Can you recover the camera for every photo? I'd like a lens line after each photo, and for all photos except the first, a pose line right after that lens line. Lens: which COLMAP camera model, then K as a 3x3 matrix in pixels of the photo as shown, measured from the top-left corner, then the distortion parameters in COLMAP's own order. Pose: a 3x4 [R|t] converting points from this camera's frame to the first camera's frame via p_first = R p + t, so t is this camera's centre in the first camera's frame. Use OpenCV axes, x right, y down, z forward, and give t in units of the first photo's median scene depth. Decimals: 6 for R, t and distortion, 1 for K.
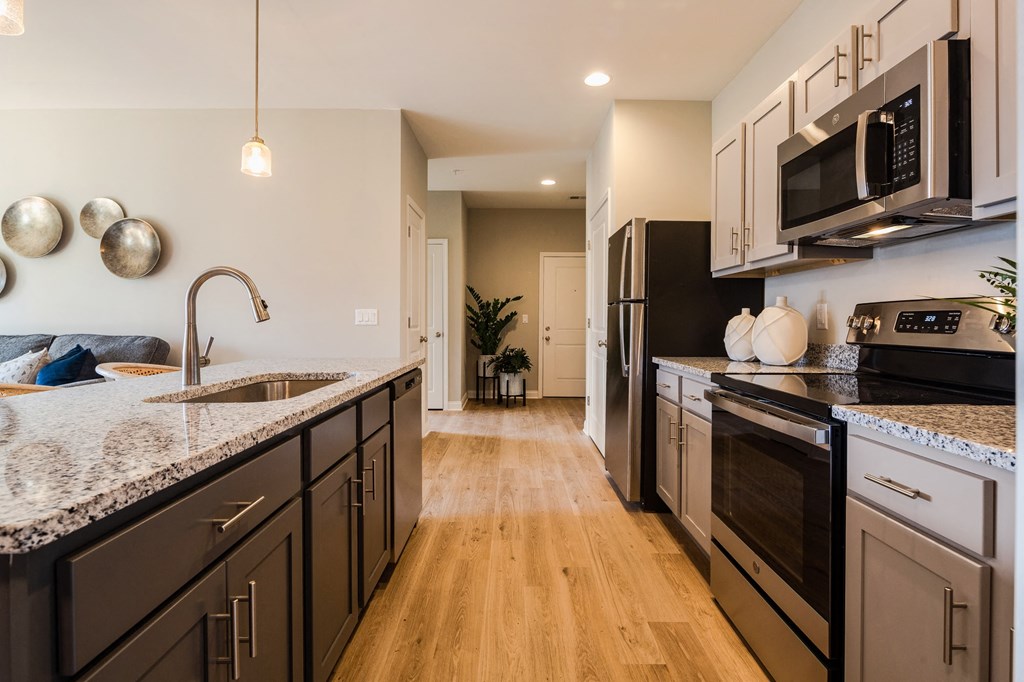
lens RADIAL K [[486.8, 0, 512.2], [0, 486.8, 328.0], [0, 0, 1]] dist [-0.000764, -0.000256]
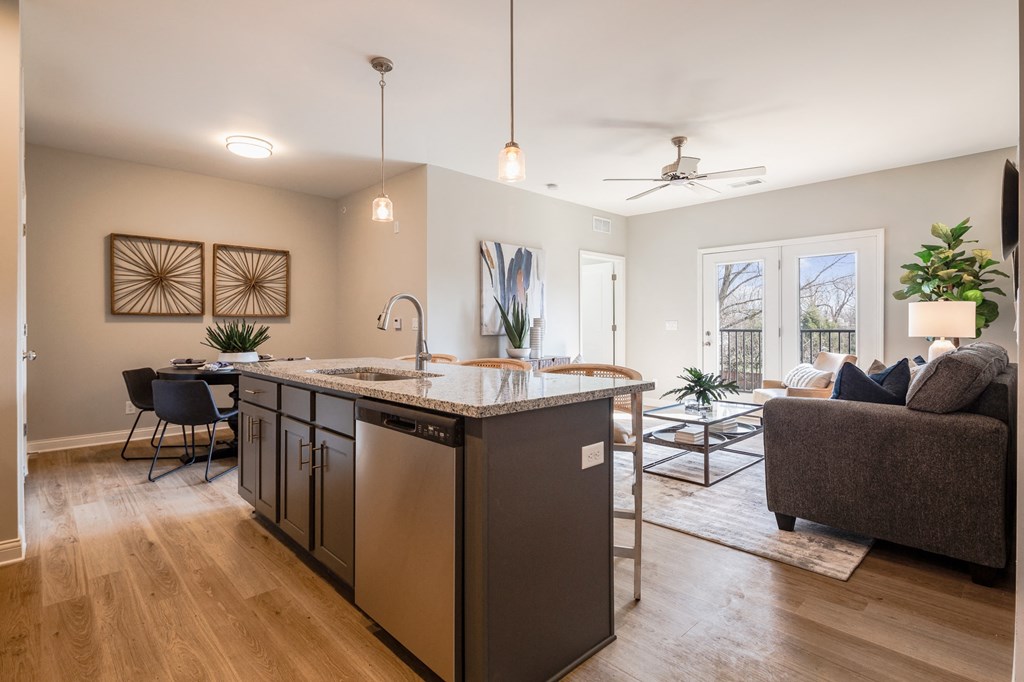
lens RADIAL K [[500.0, 0, 509.5], [0, 500.0, 316.7], [0, 0, 1]] dist [-0.003940, -0.002097]
pose [[-0.725602, -0.018249, -0.687872, 0.180577], [-0.007288, 0.999796, -0.018836, -0.018152], [0.688076, -0.008654, -0.725587, 1.780145]]
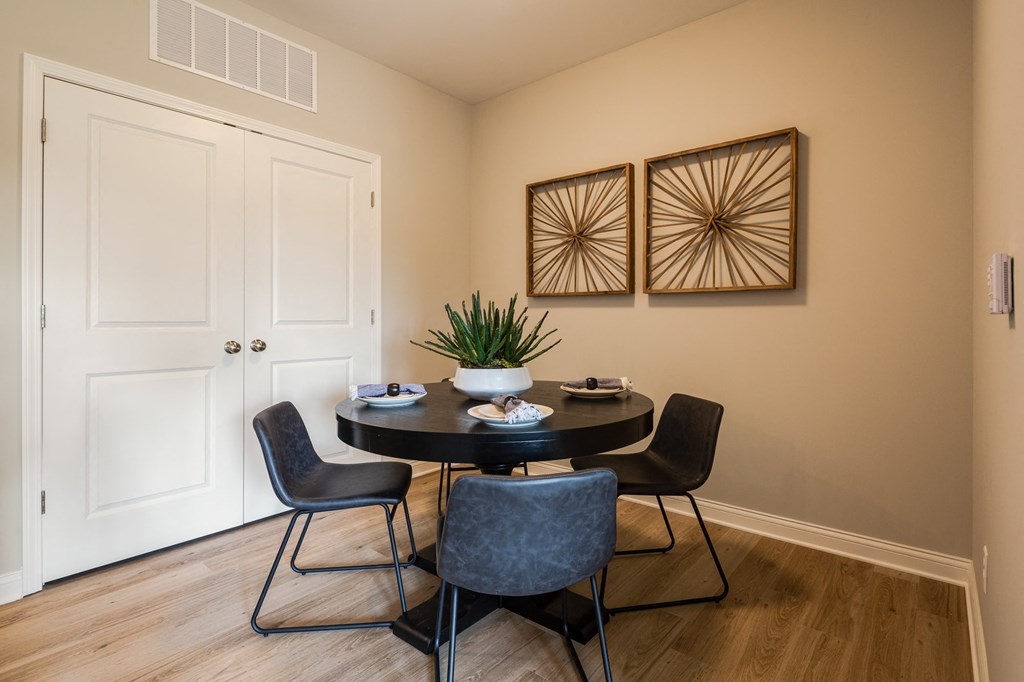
lens RADIAL K [[500.0, 0, 509.5], [0, 500.0, 316.7], [0, 0, 1]] dist [-0.003940, -0.002097]
pose [[-0.756644, -0.007198, 0.653788, -1.069724], [-0.001105, 0.999952, 0.009731, -0.009507], [-0.653827, 0.006641, -0.756615, 0.212919]]
